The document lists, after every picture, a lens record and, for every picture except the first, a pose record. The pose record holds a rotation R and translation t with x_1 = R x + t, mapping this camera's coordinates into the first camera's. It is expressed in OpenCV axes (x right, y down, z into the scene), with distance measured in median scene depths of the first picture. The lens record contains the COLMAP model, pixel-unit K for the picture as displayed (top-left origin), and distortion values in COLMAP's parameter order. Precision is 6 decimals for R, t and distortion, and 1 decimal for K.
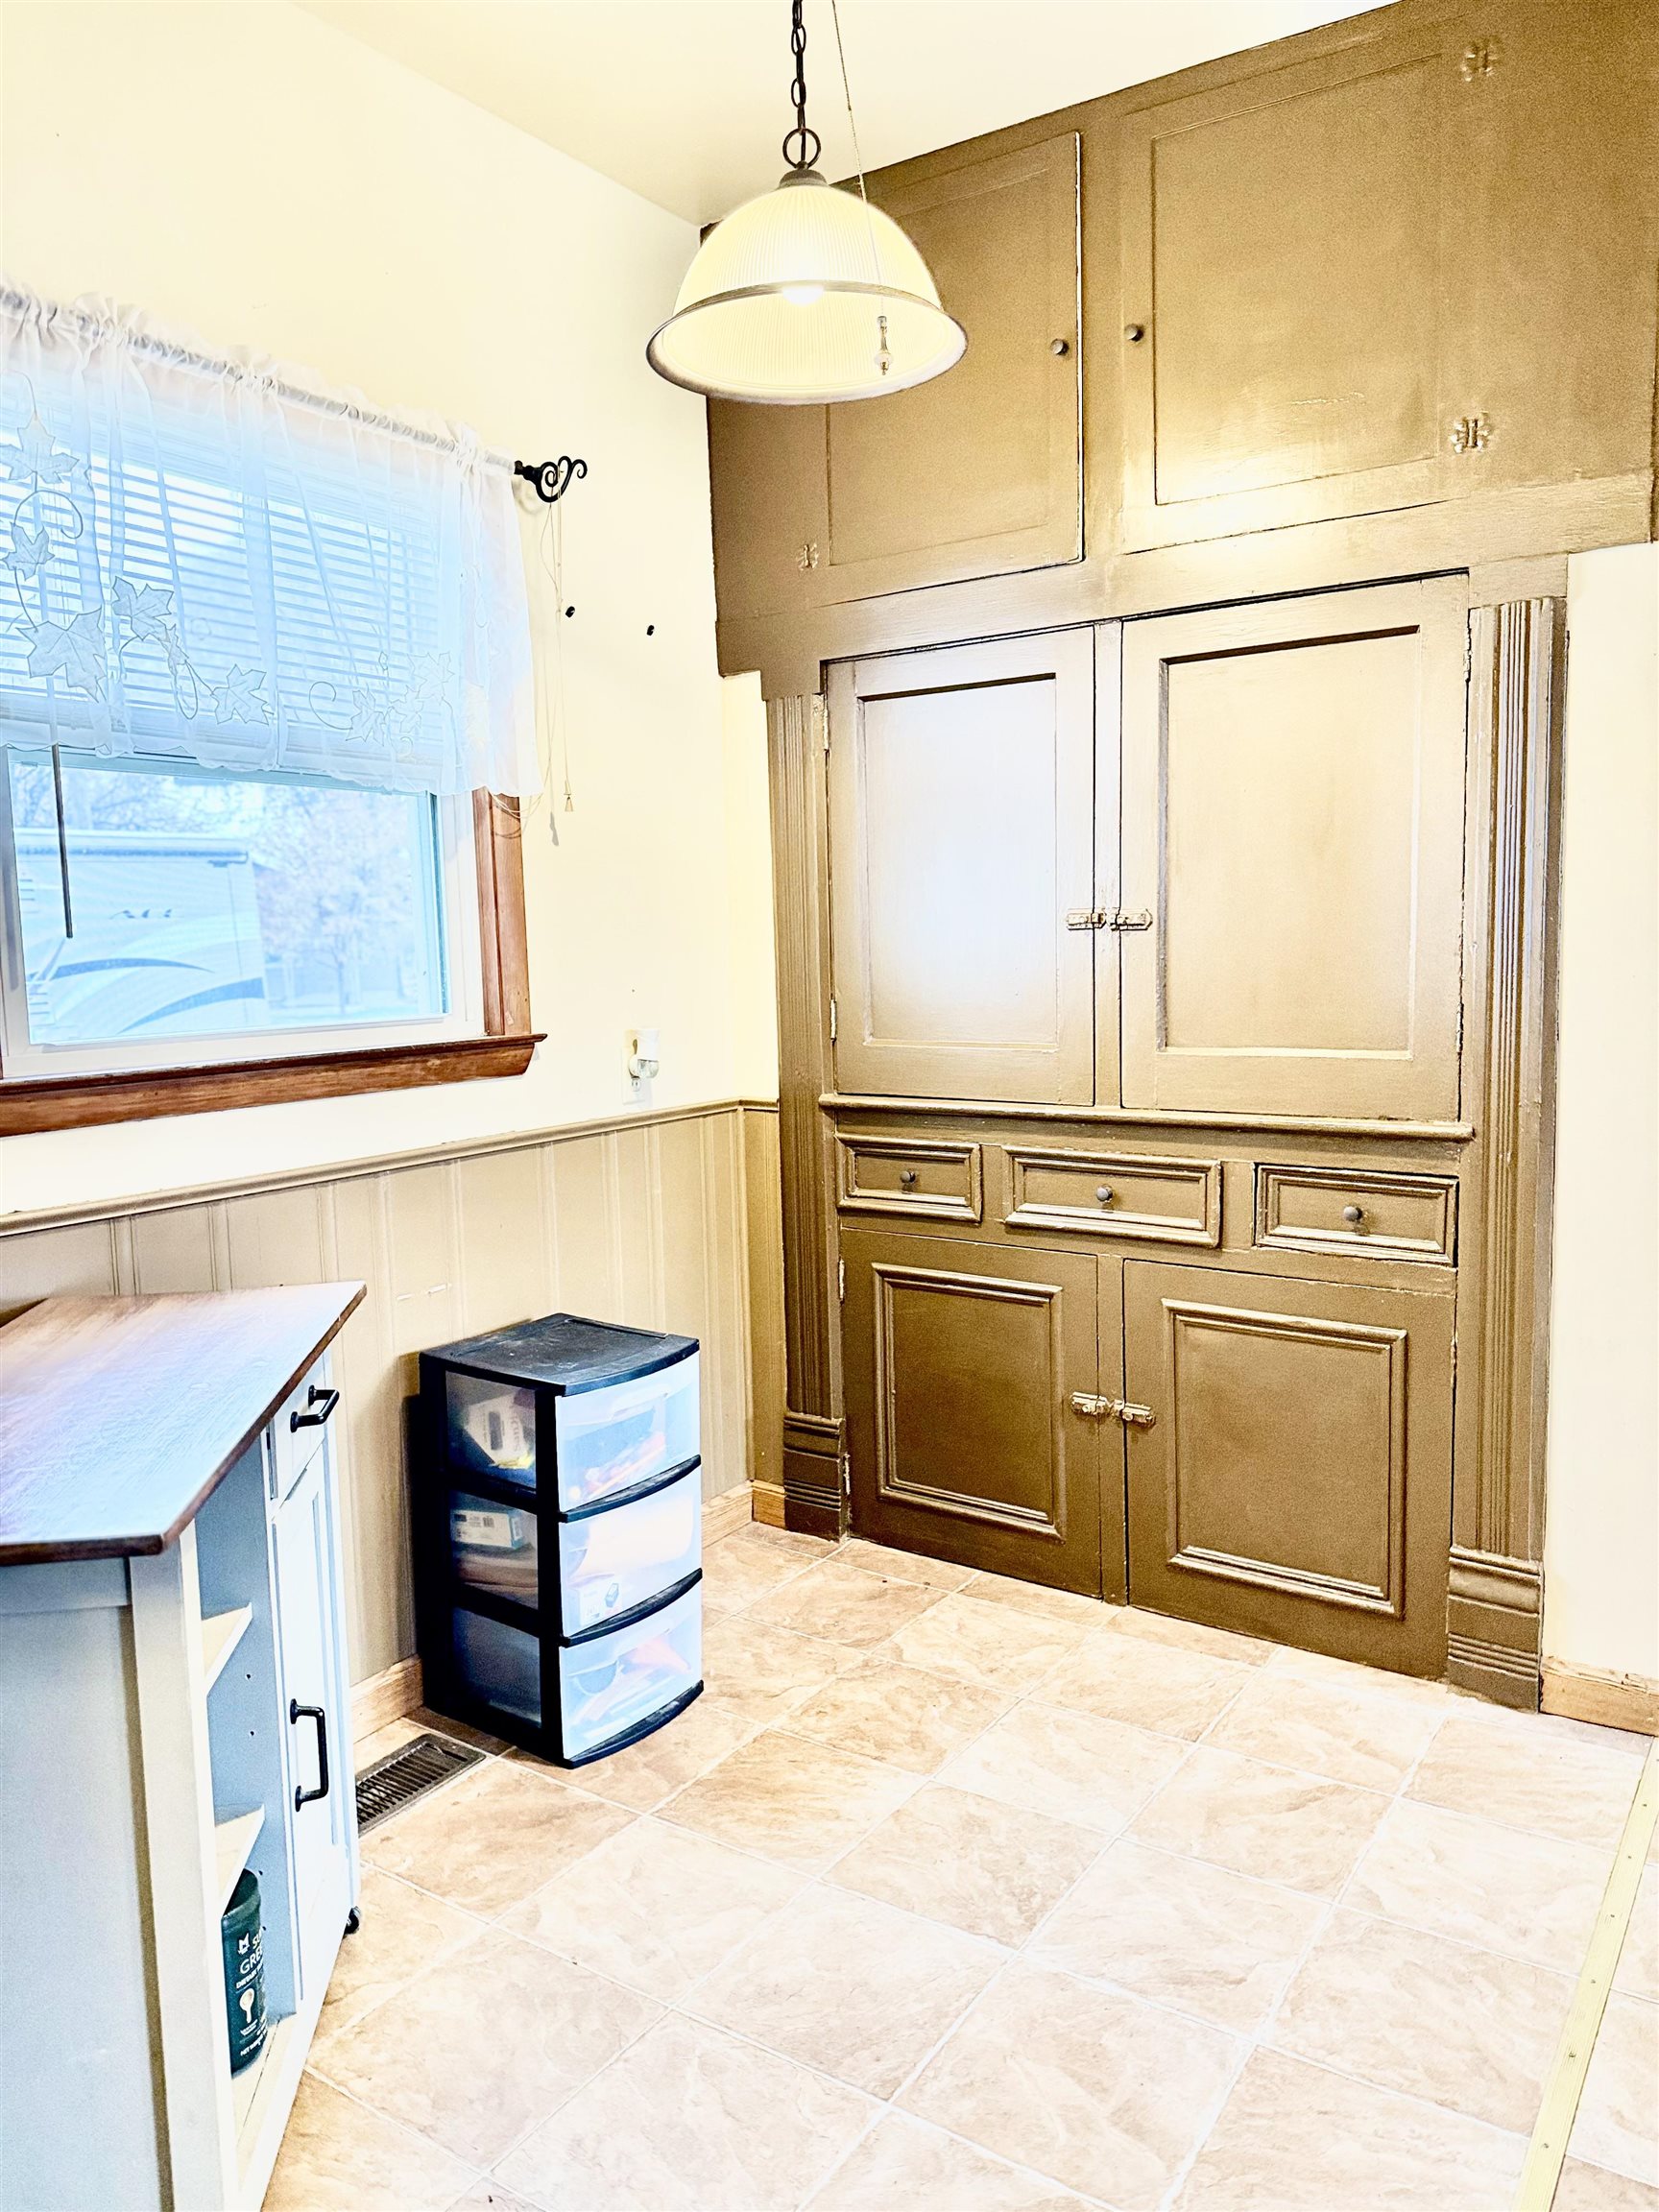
lens RADIAL K [[1566.3, 0, 820.2], [0, 1566.3, 1100.0], [0, 0, 1]] dist [0.025826, -0.000595]
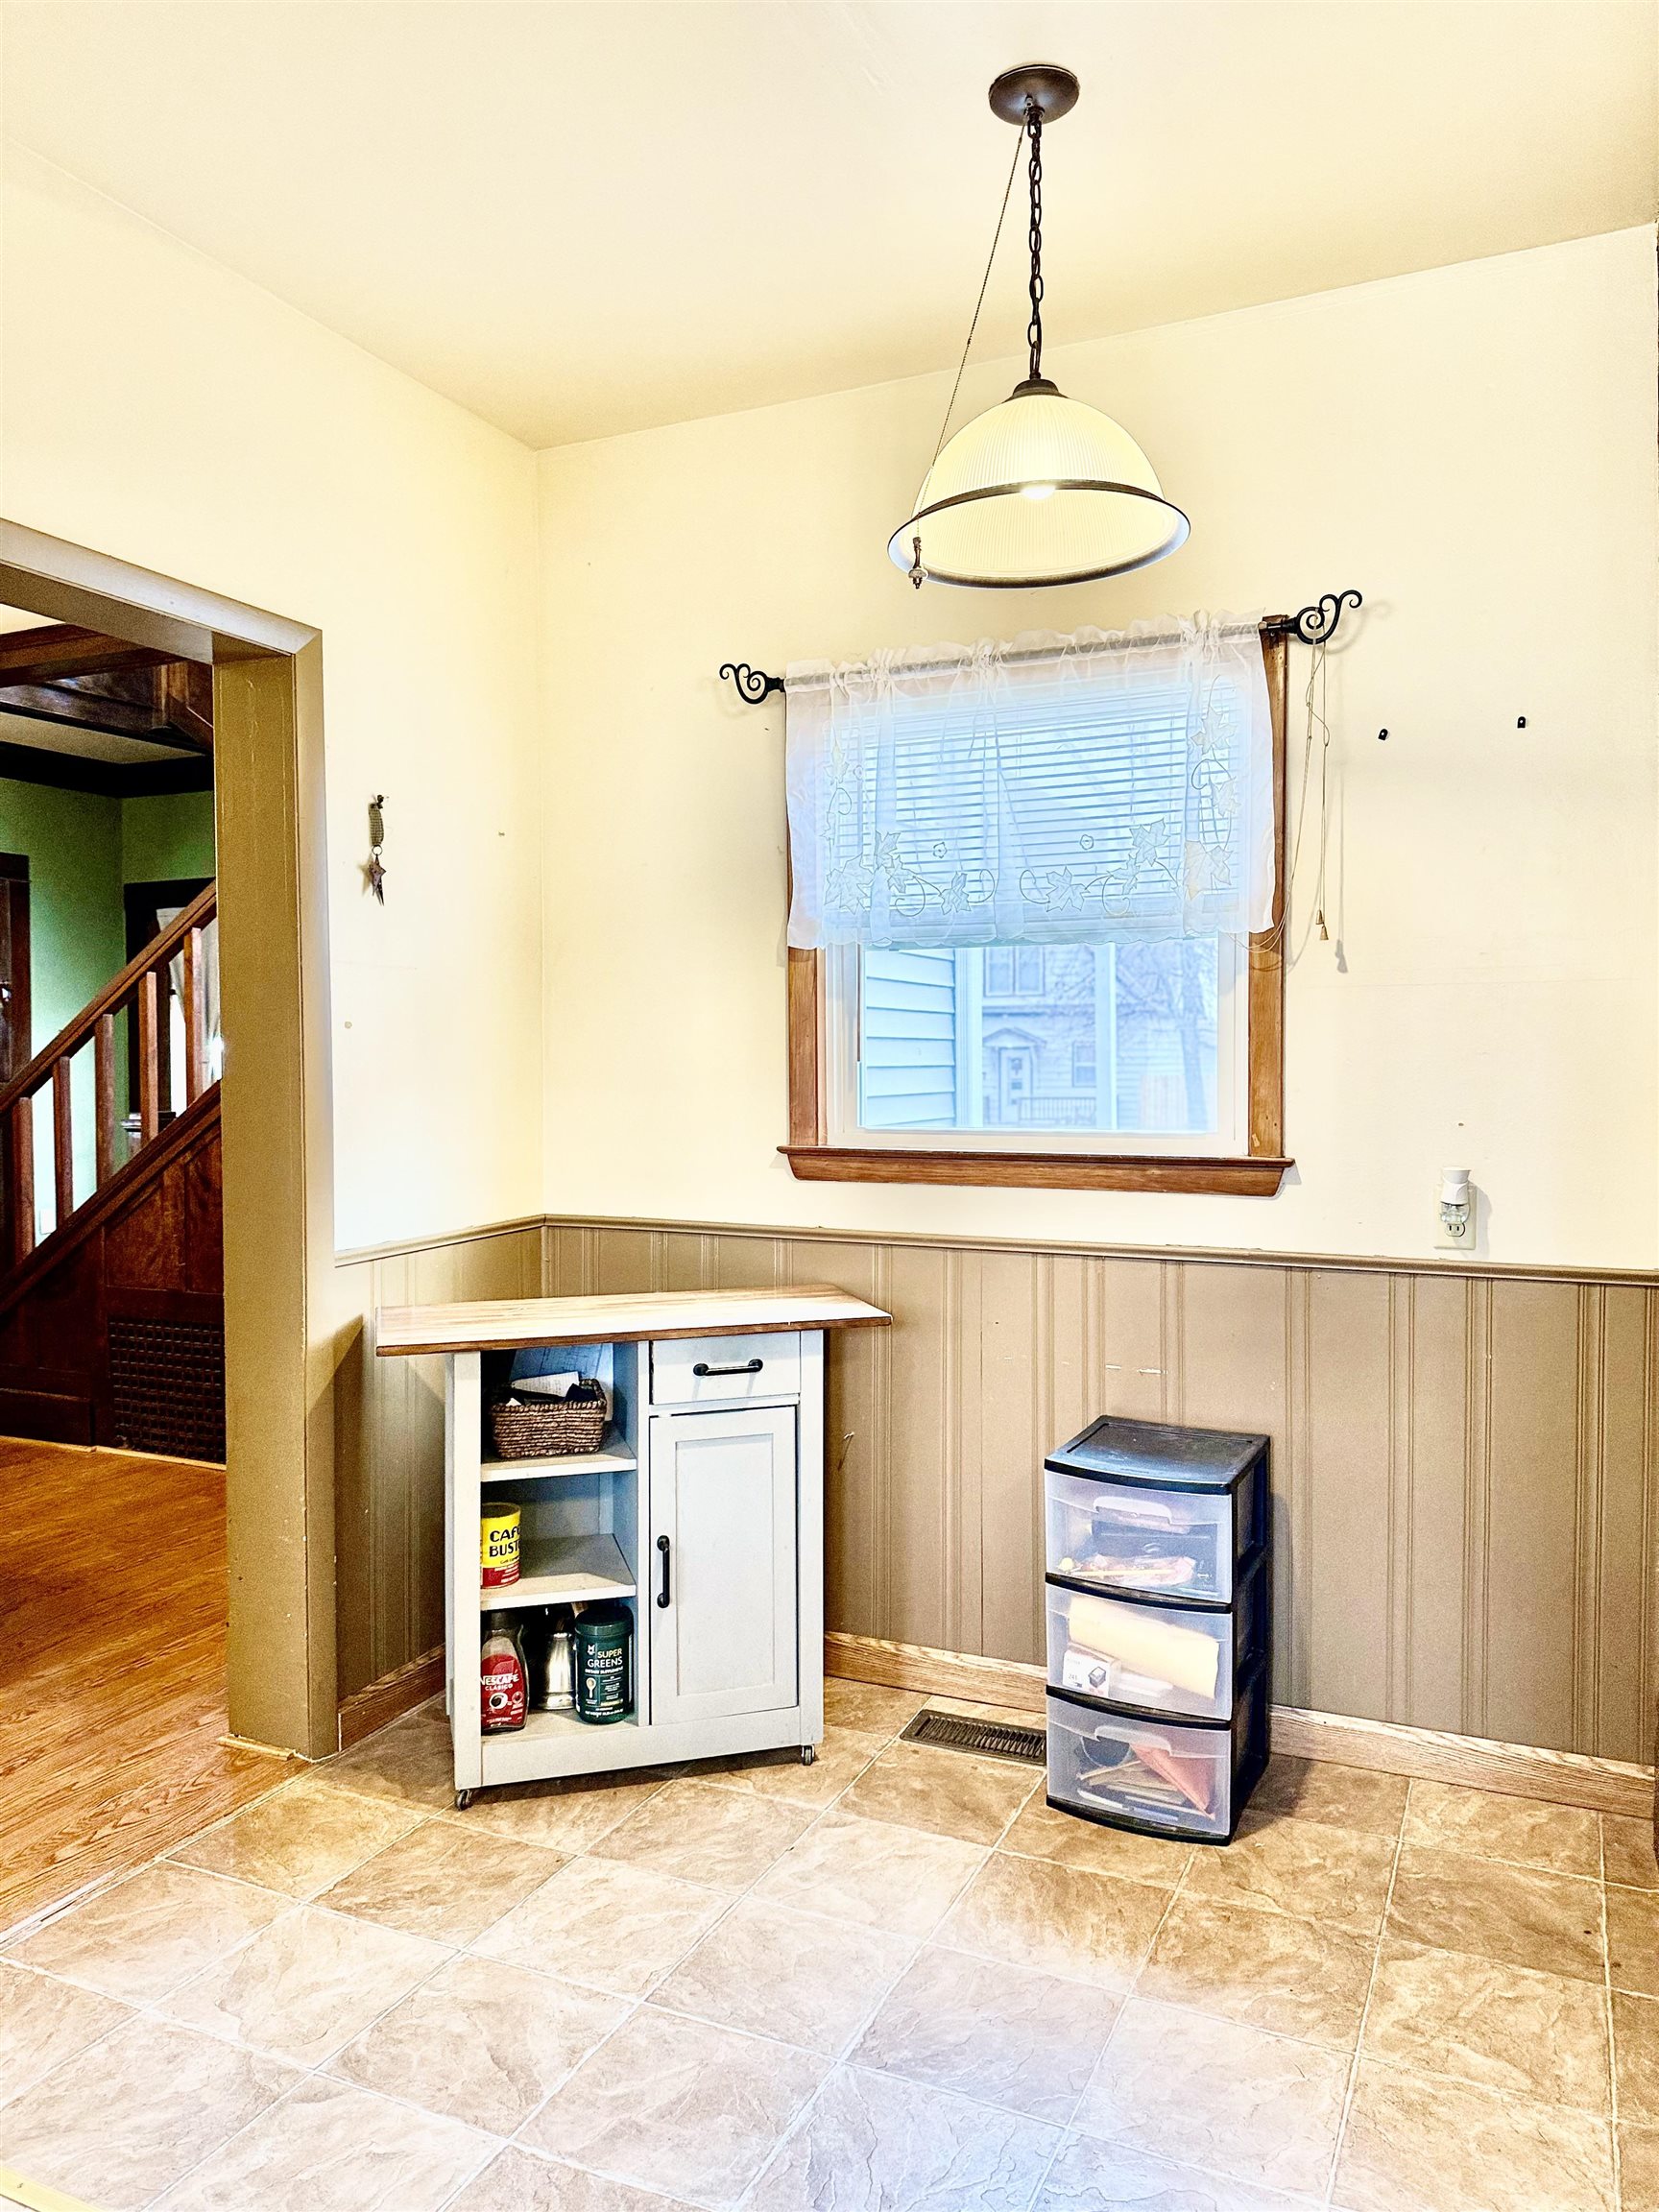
lens RADIAL K [[1566.3, 0, 818.9], [0, 1566.3, 1101.1], [0, 0, 1]] dist [0.025826, -0.000595]
pose [[0.174202, 0.060773, -0.982833, 0.819215], [-0.102128, 0.993826, 0.043351, -0.098911], [0.979399, 0.092823, 0.179333, 0.544502]]
